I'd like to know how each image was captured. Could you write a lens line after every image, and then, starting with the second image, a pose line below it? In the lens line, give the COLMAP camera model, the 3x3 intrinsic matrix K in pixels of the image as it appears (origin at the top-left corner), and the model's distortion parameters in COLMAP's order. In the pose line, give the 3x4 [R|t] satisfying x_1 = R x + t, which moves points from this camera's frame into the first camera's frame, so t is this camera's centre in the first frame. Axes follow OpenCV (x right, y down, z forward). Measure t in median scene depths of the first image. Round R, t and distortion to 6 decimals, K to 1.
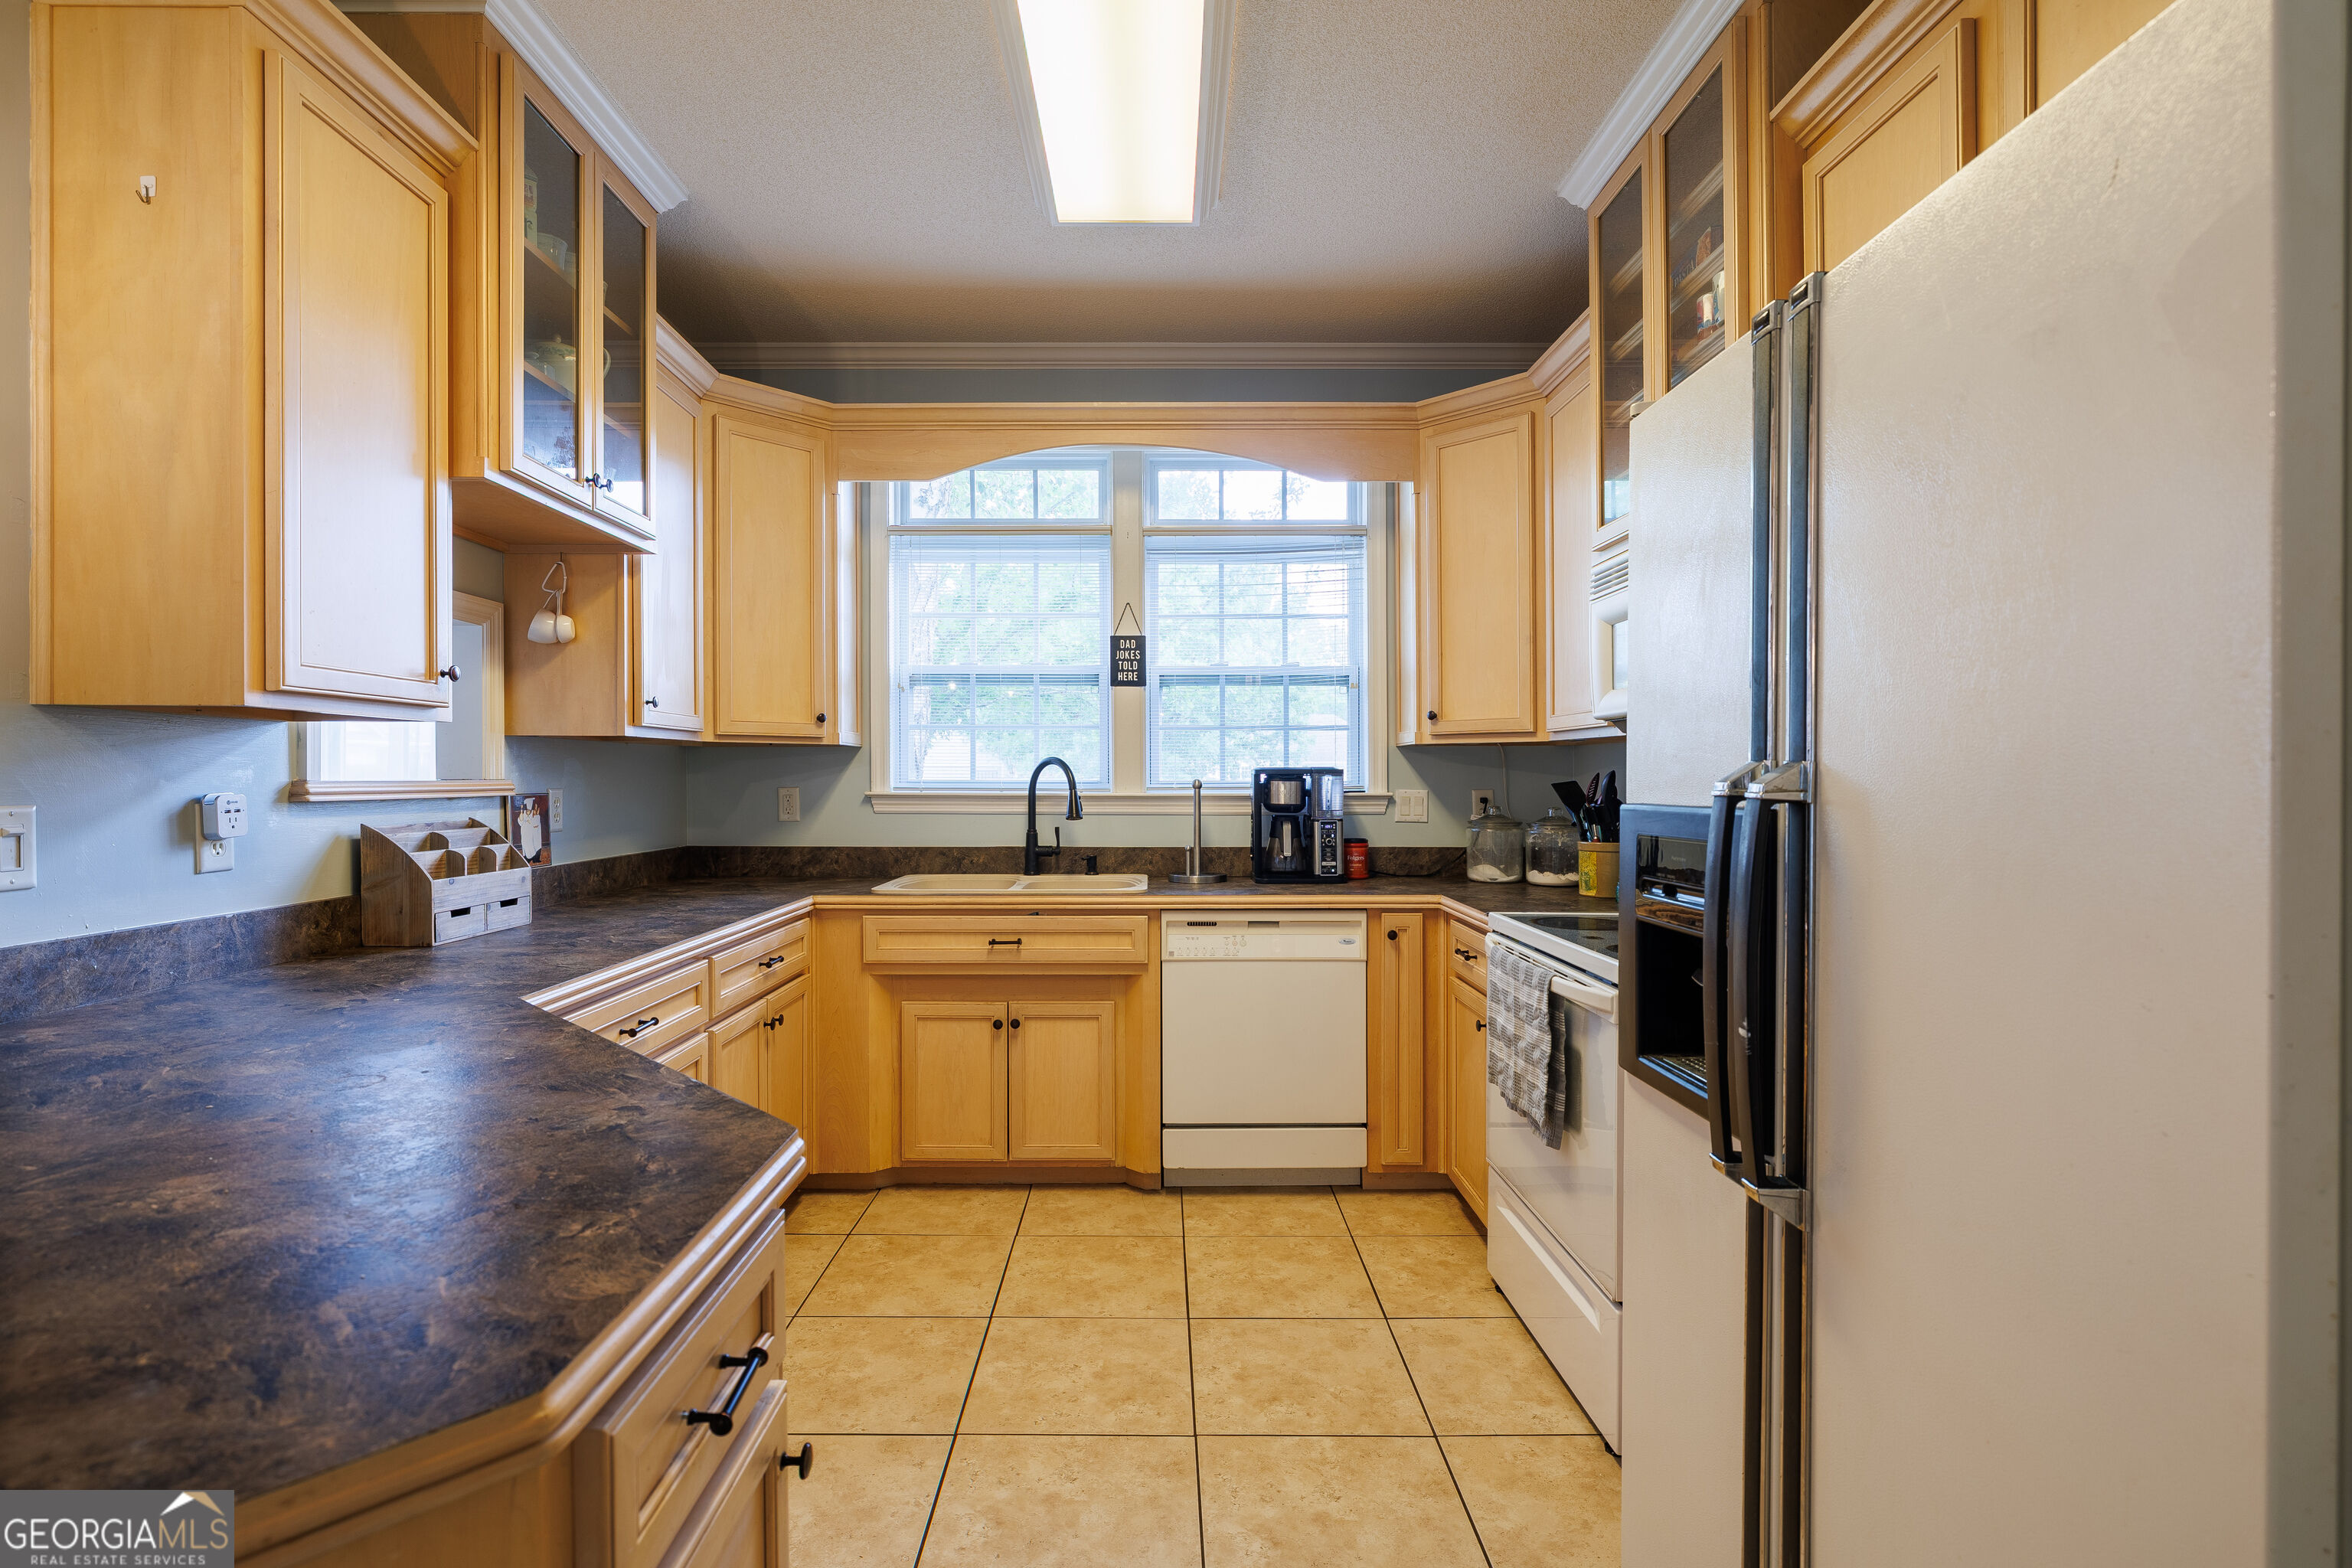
lens RADIAL K [[1104.8, 0, 1159.4], [0, 1104.8, 779.8], [0, 0, 1]] dist [-0.006059, 0.001278]
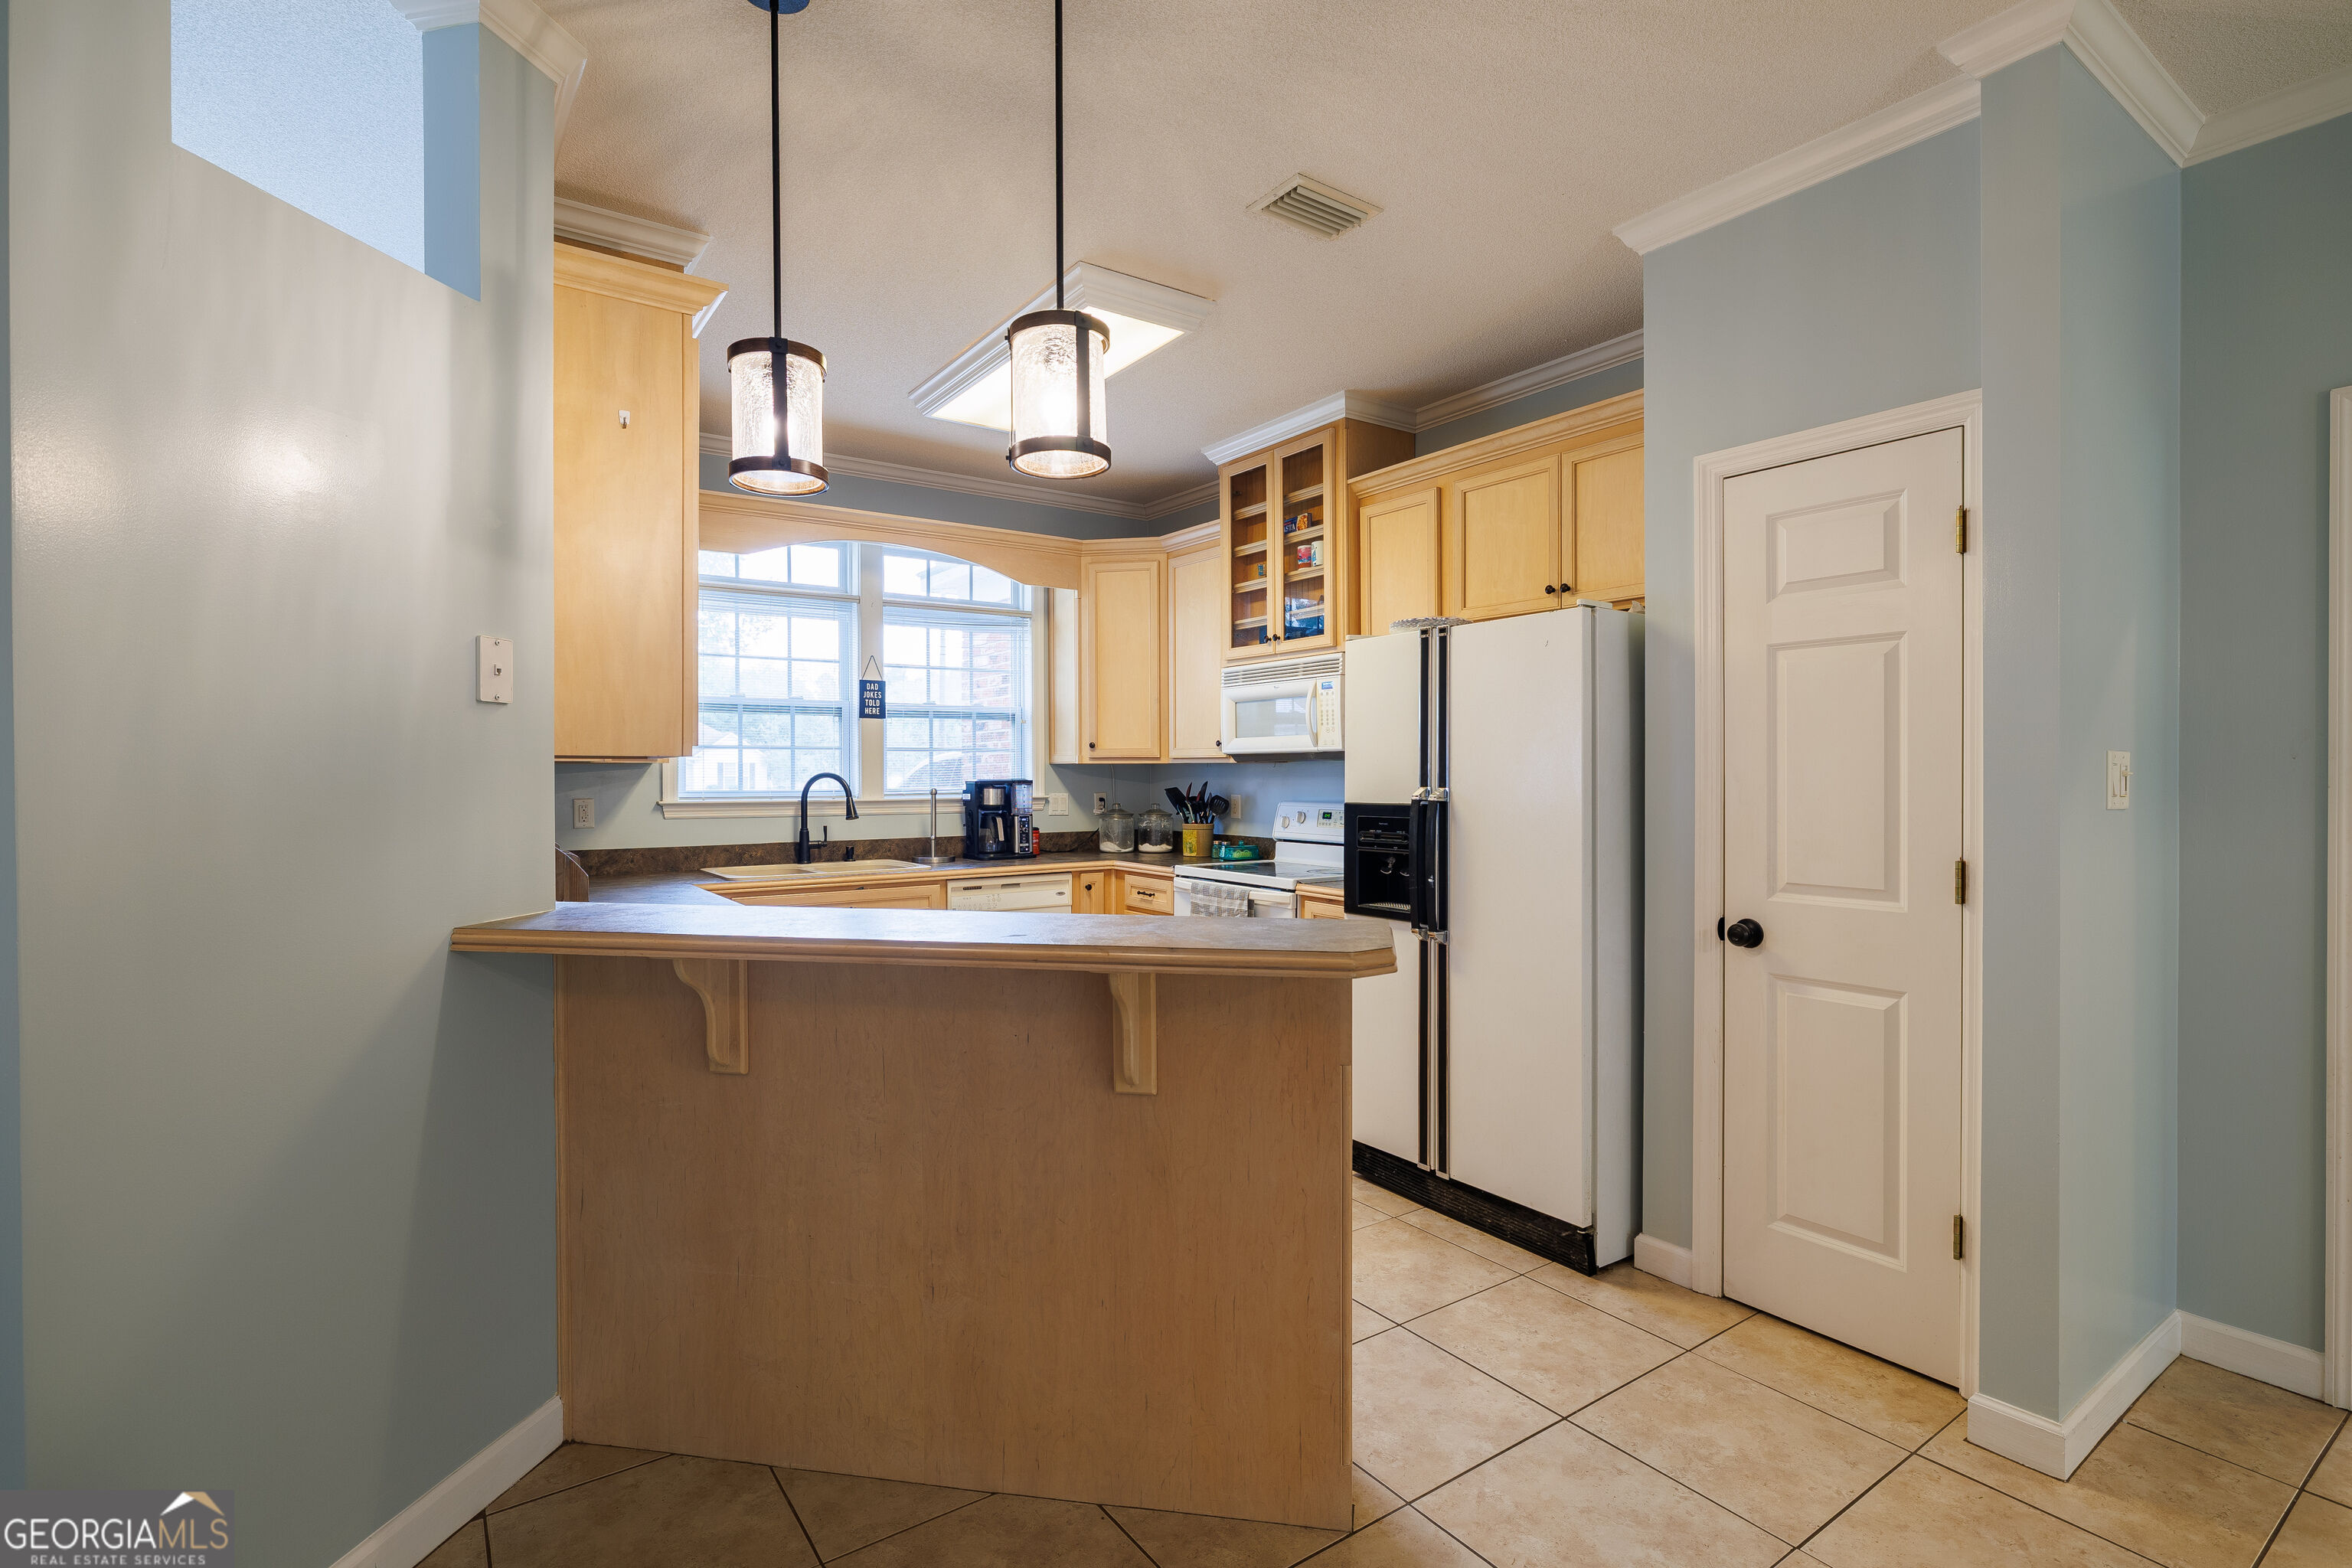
lens RADIAL K [[1104.8, 0, 1172.0], [0, 1104.8, 782.4], [0, 0, 1]] dist [-0.006059, 0.001278]
pose [[0.819058, -0.007483, 0.573662, -0.561929], [0.003846, 0.999964, 0.007553, -0.018577], [-0.573698, -0.003980, 0.819057, -0.333559]]
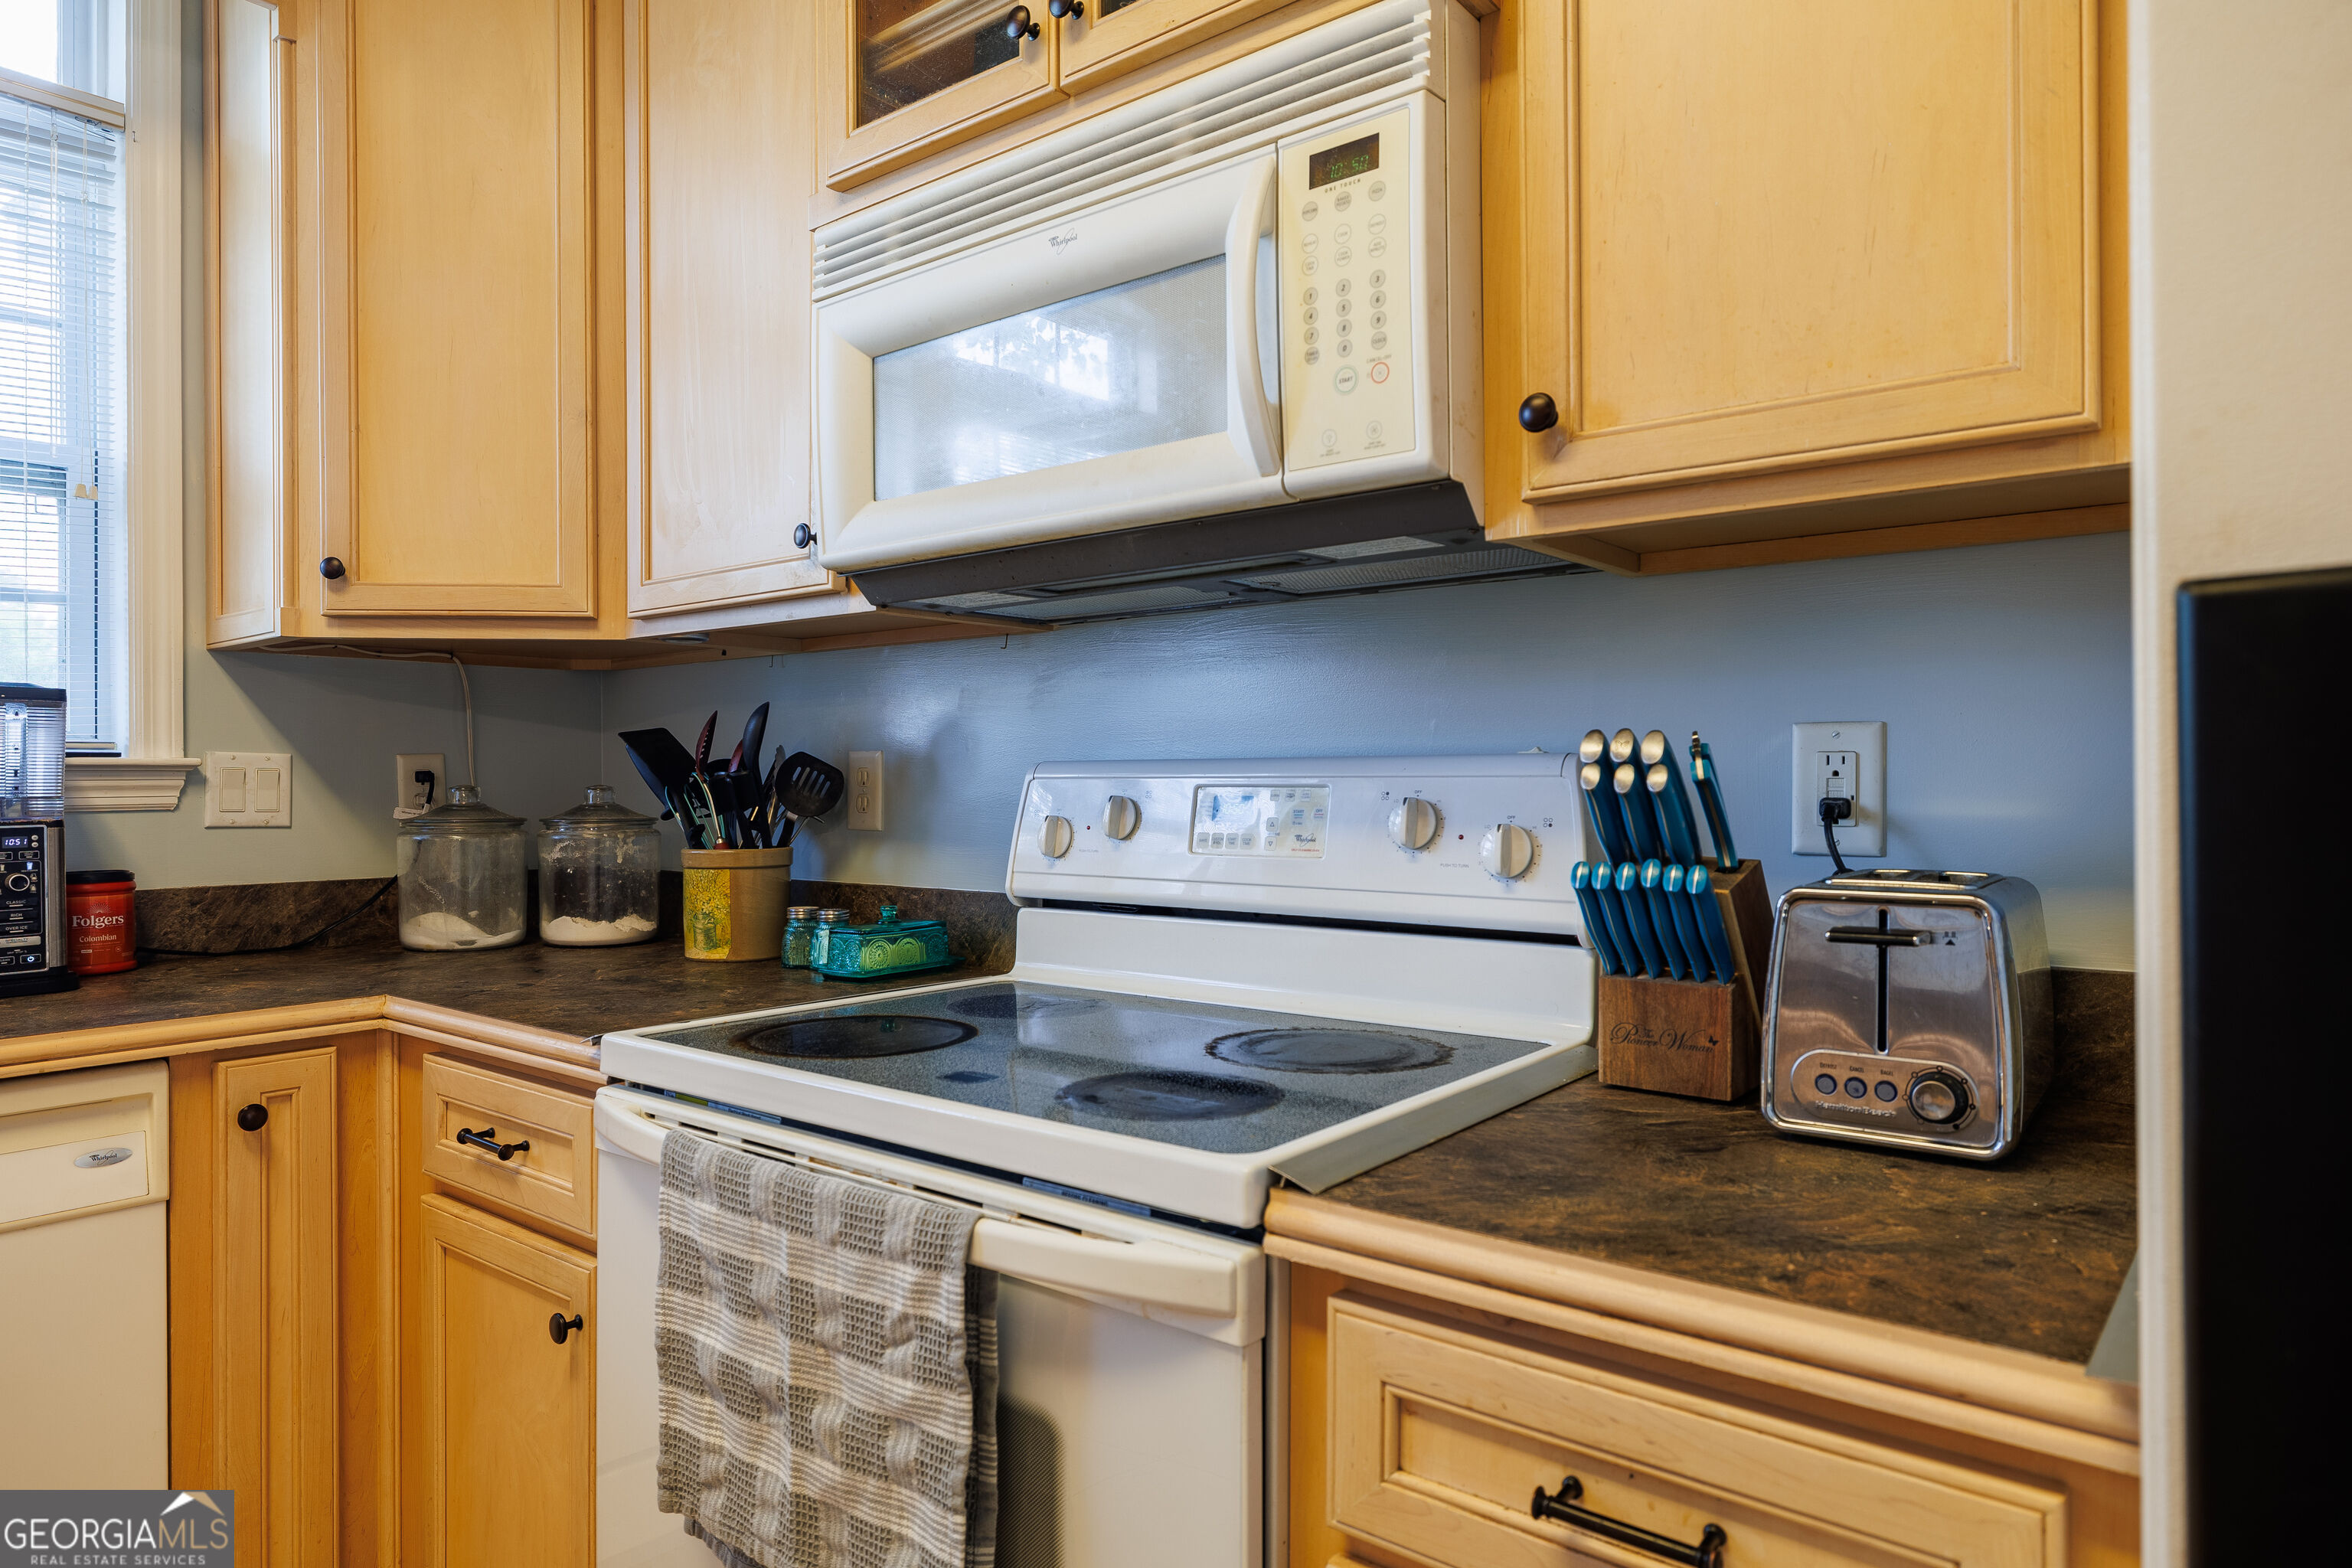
lens RADIAL K [[1381.0, 0, 1161.1], [0, 1381.0, 777.5], [0, 0, 1]] dist [-0.003675, -0.002924]
pose [[0.625673, 0.000619, 0.780085, 0.035819], [0.005703, 0.999969, -0.005367, 0.027078], [-0.780065, 0.007807, 0.625650, 0.439365]]
